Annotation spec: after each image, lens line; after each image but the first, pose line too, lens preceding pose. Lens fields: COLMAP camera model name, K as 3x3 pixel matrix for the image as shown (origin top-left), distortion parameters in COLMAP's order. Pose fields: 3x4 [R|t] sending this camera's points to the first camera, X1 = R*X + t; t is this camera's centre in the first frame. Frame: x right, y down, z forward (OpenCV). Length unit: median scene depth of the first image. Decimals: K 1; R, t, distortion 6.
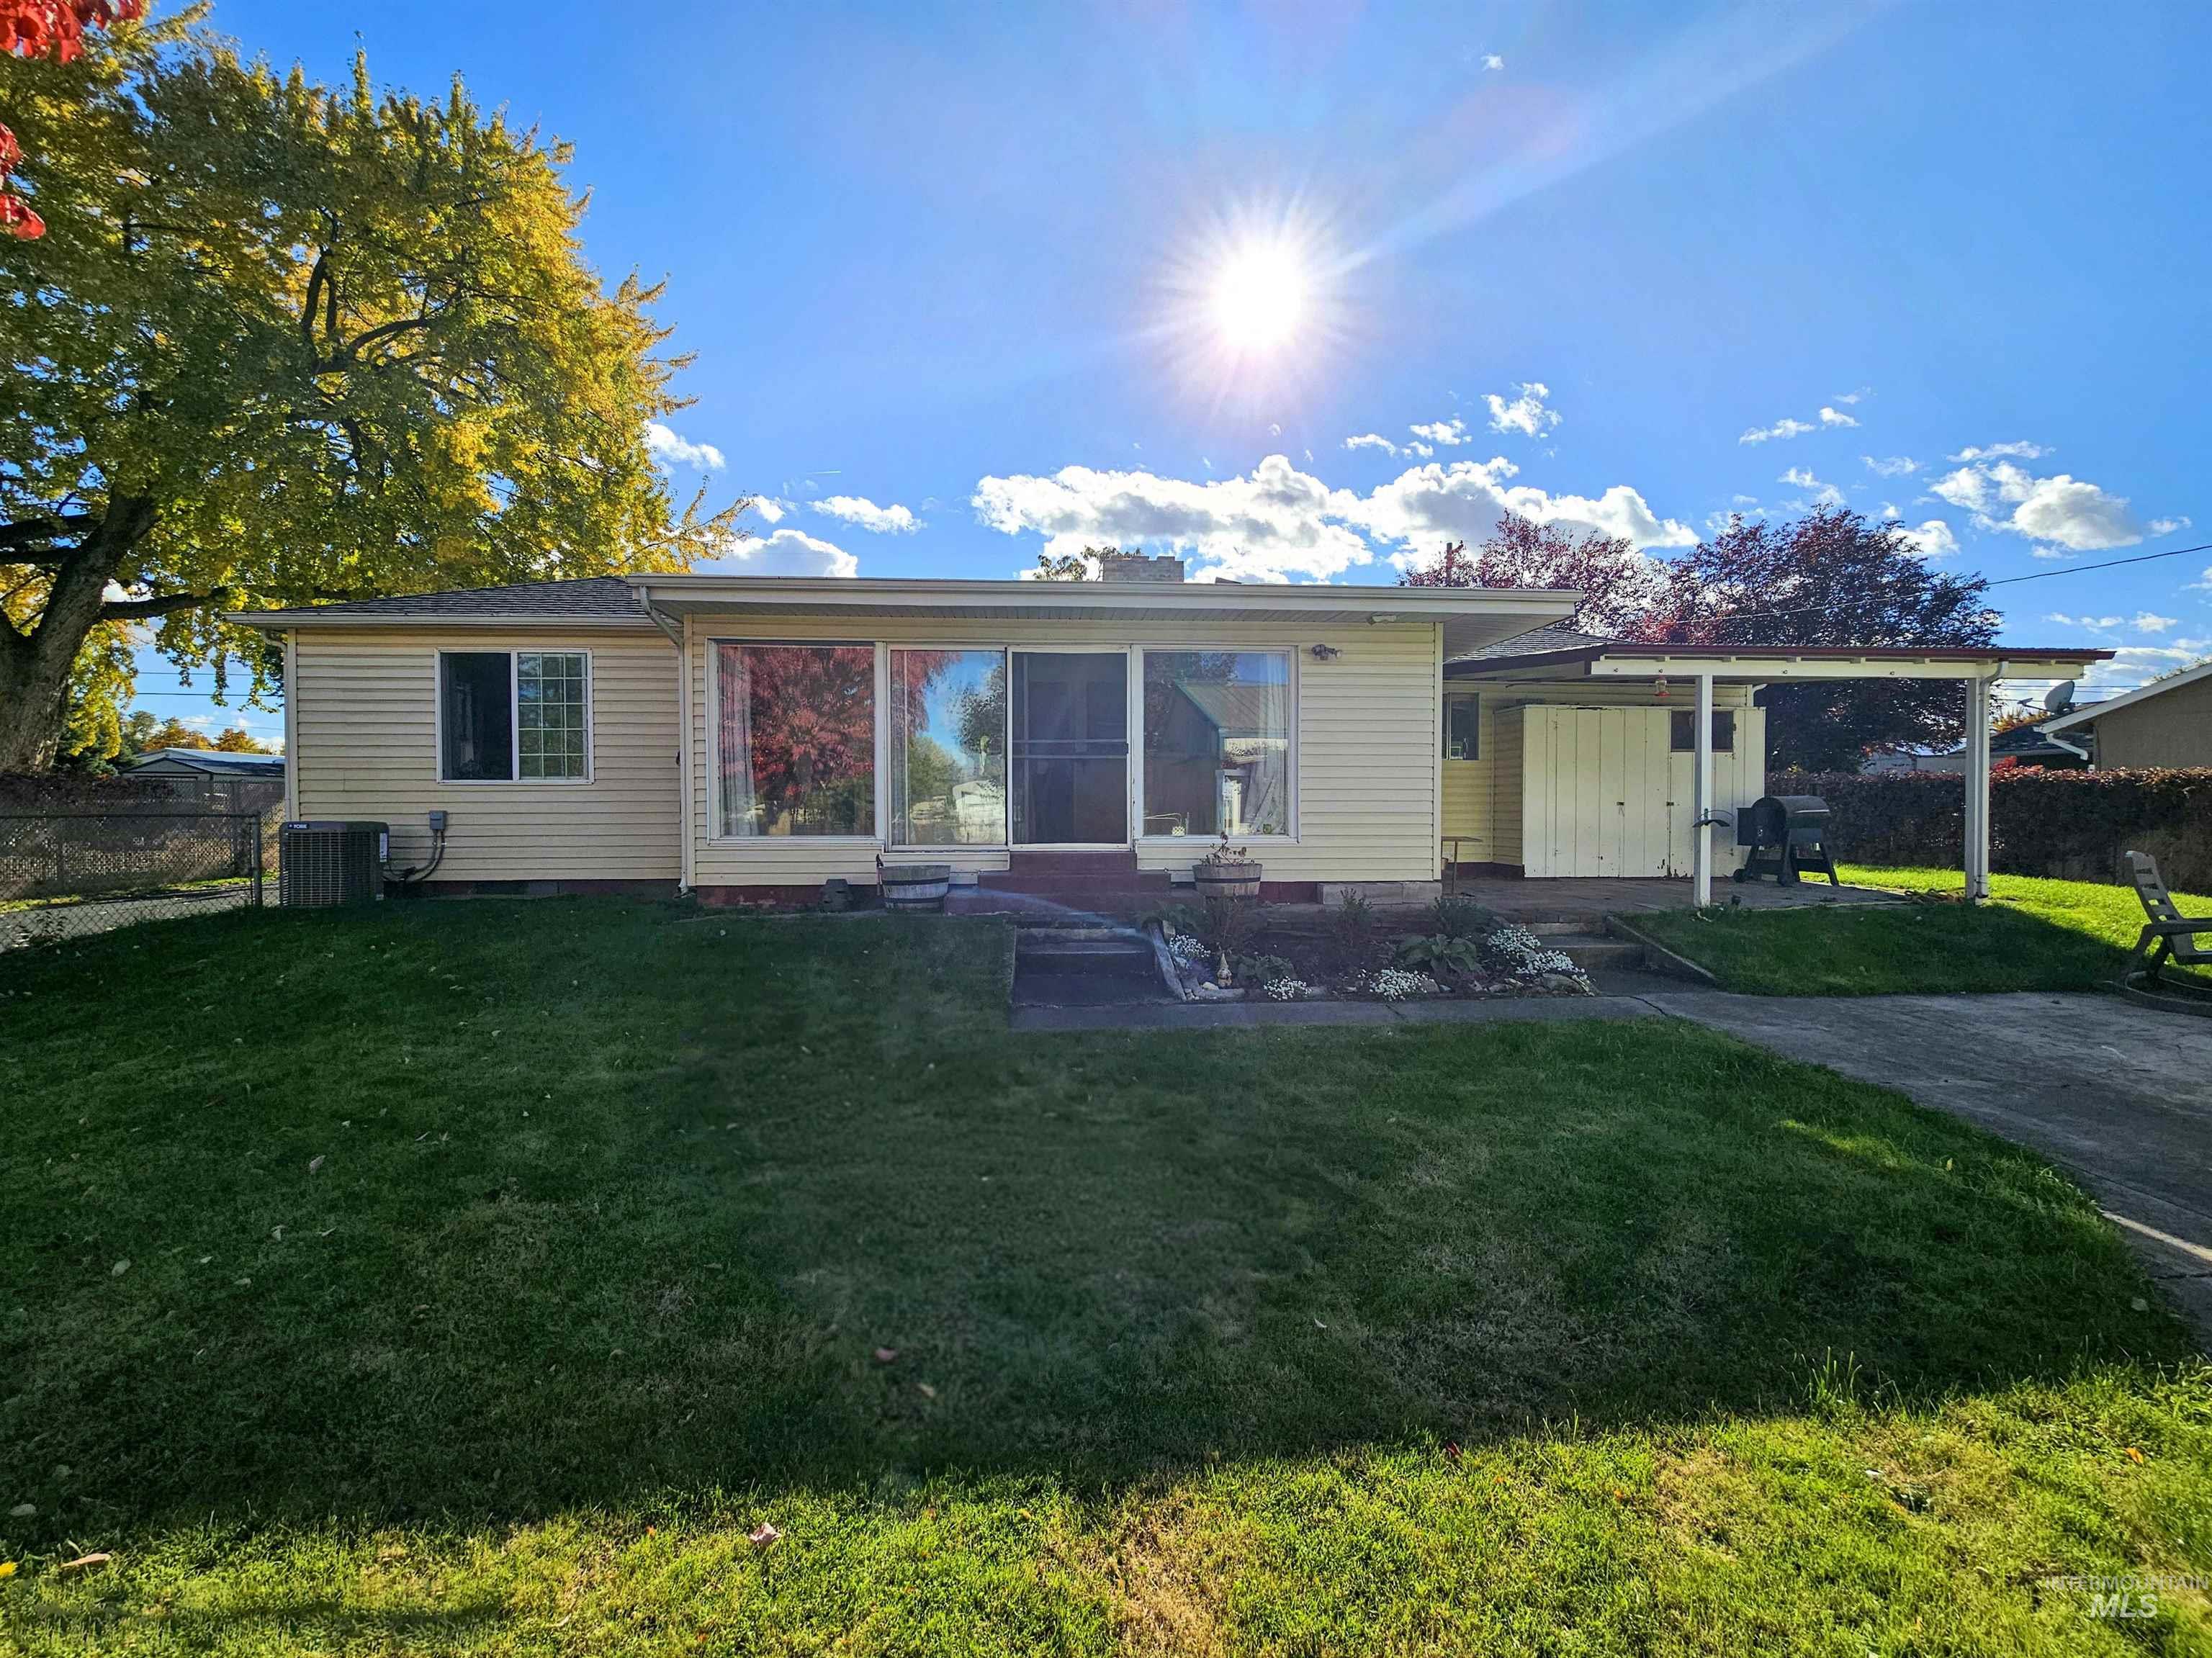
lens RADIAL K [[959.1, 0, 1090.9], [0, 959.1, 825.4], [0, 0, 1]] dist [0.000628, -0.000376]
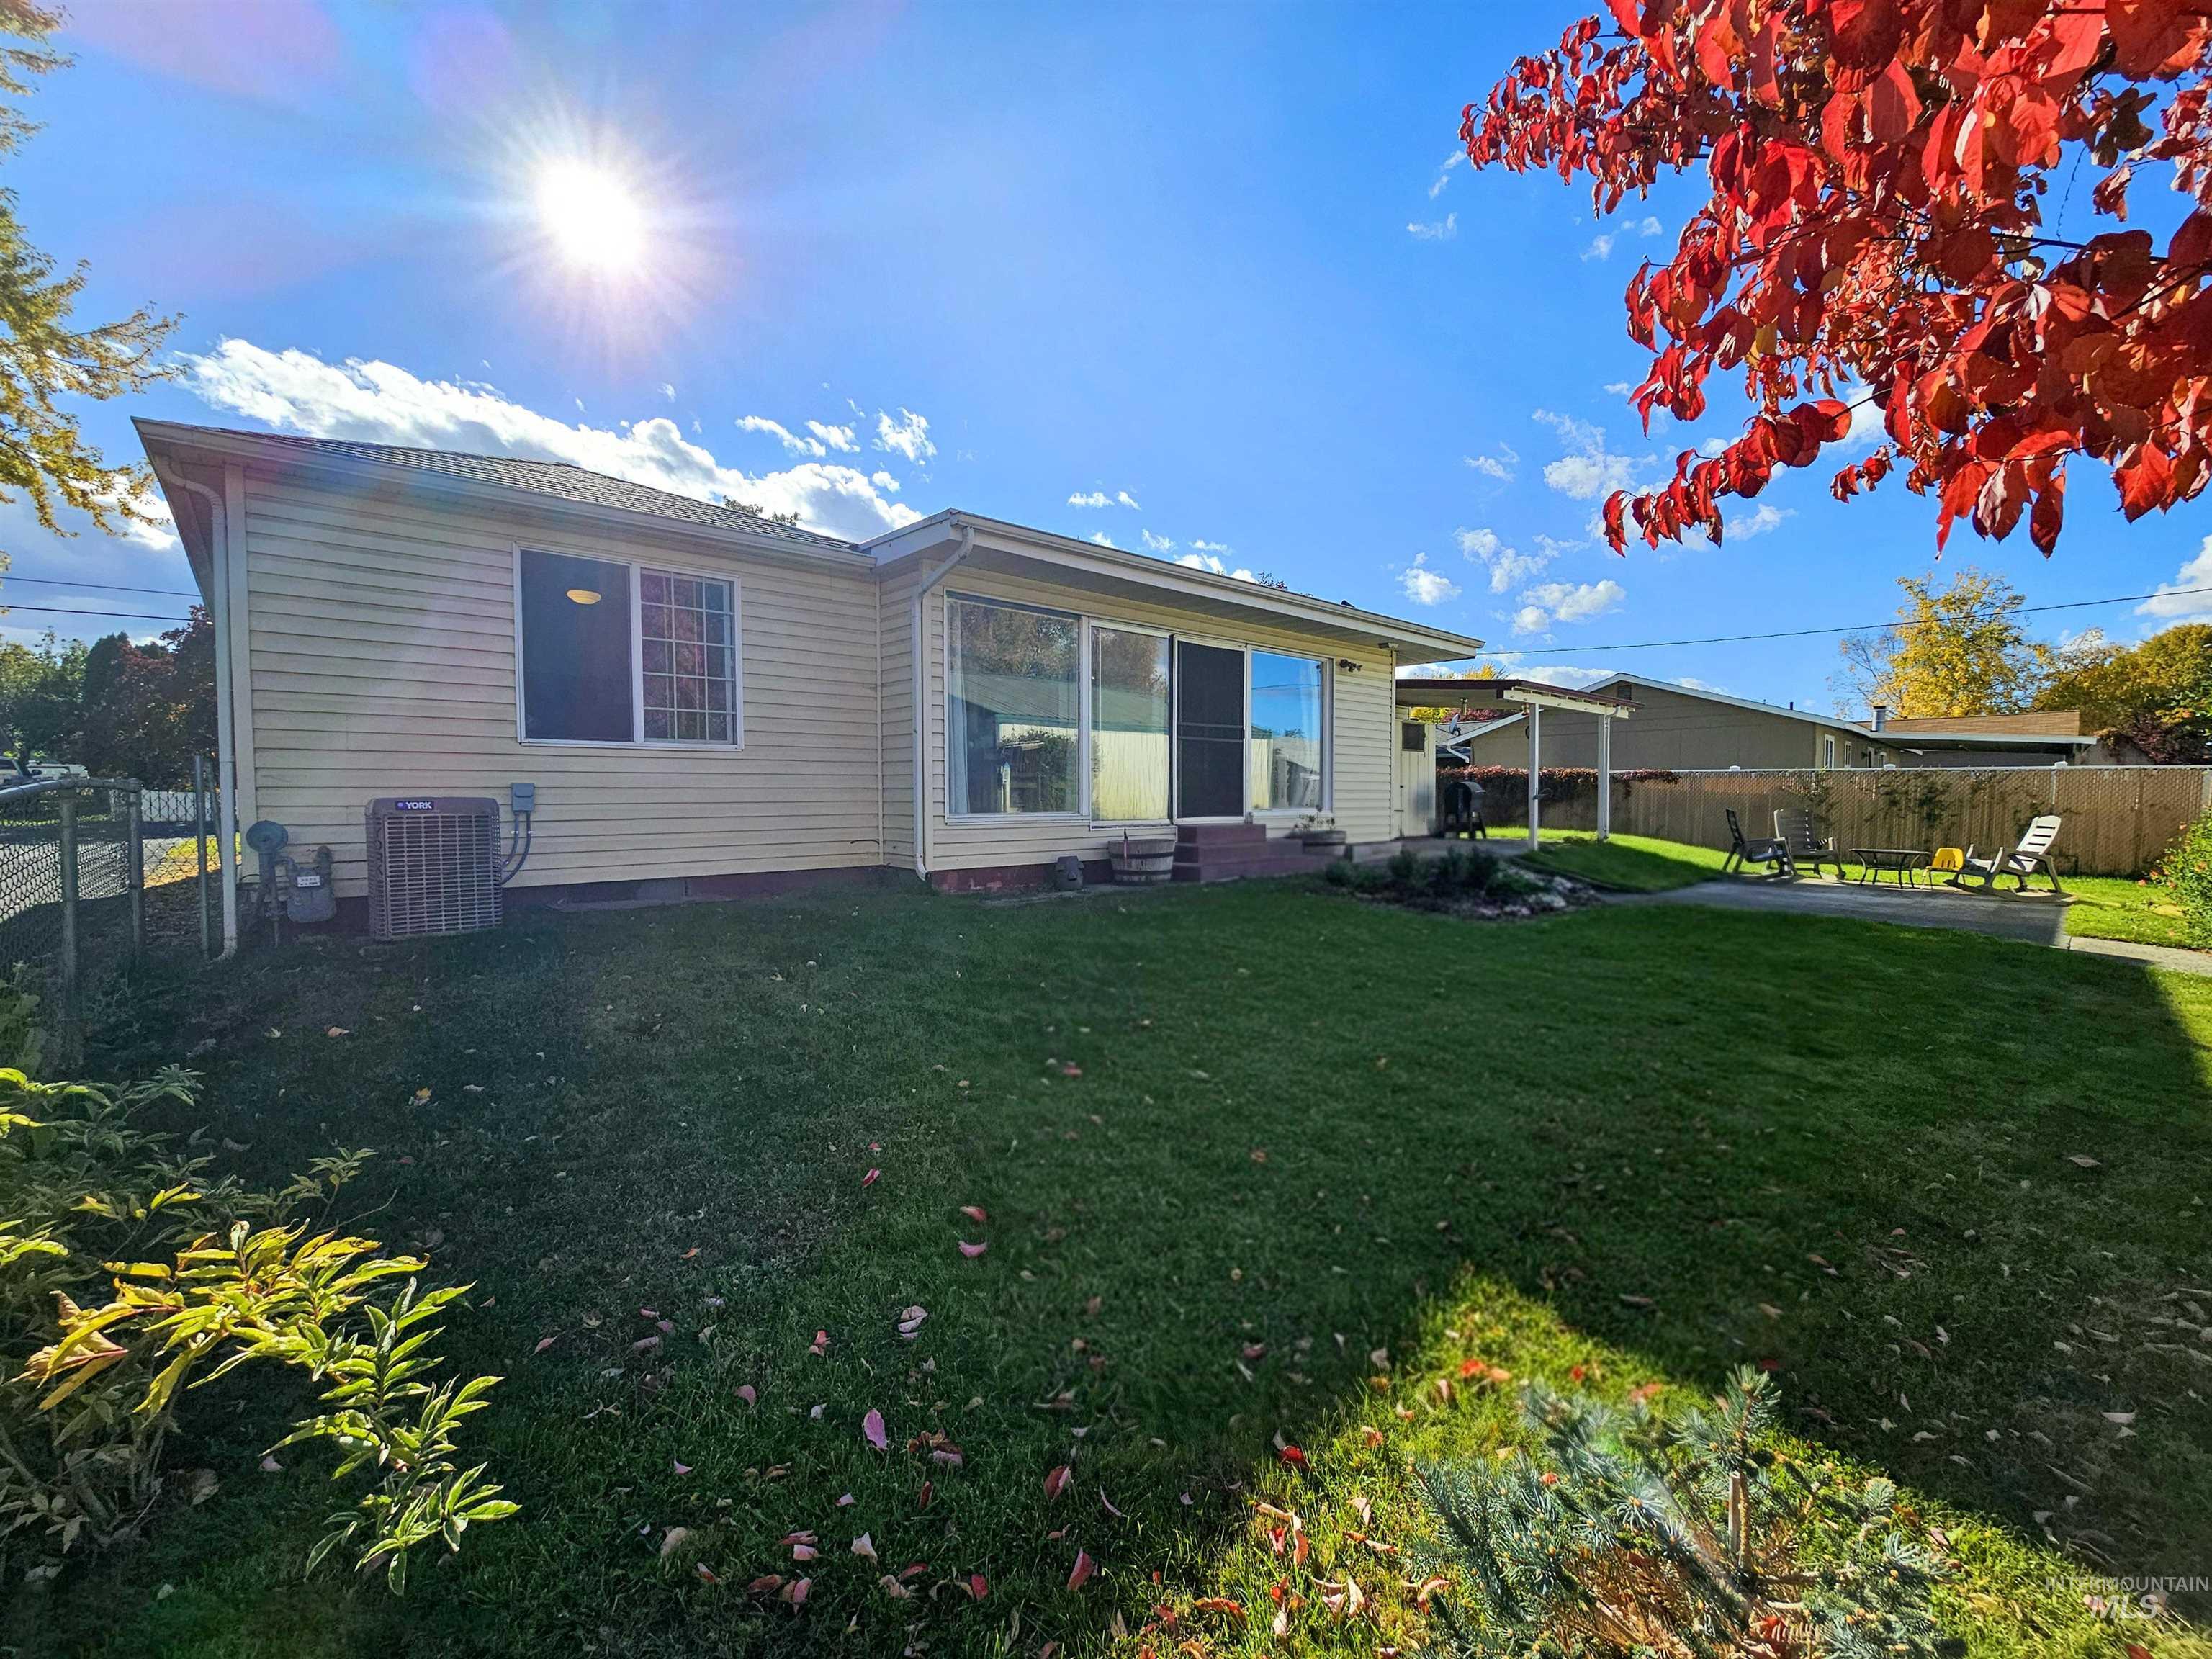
lens RADIAL K [[931.1, 0, 1100.0], [0, 931.1, 831.3], [0, 0, 1]] dist [0.002774, 0.000201]
pose [[0.772642, -0.024335, 0.634375, -0.769320], [0.010851, 0.999625, 0.025130, 0.006363], [-0.634749, -0.012533, 0.772617, 0.226530]]
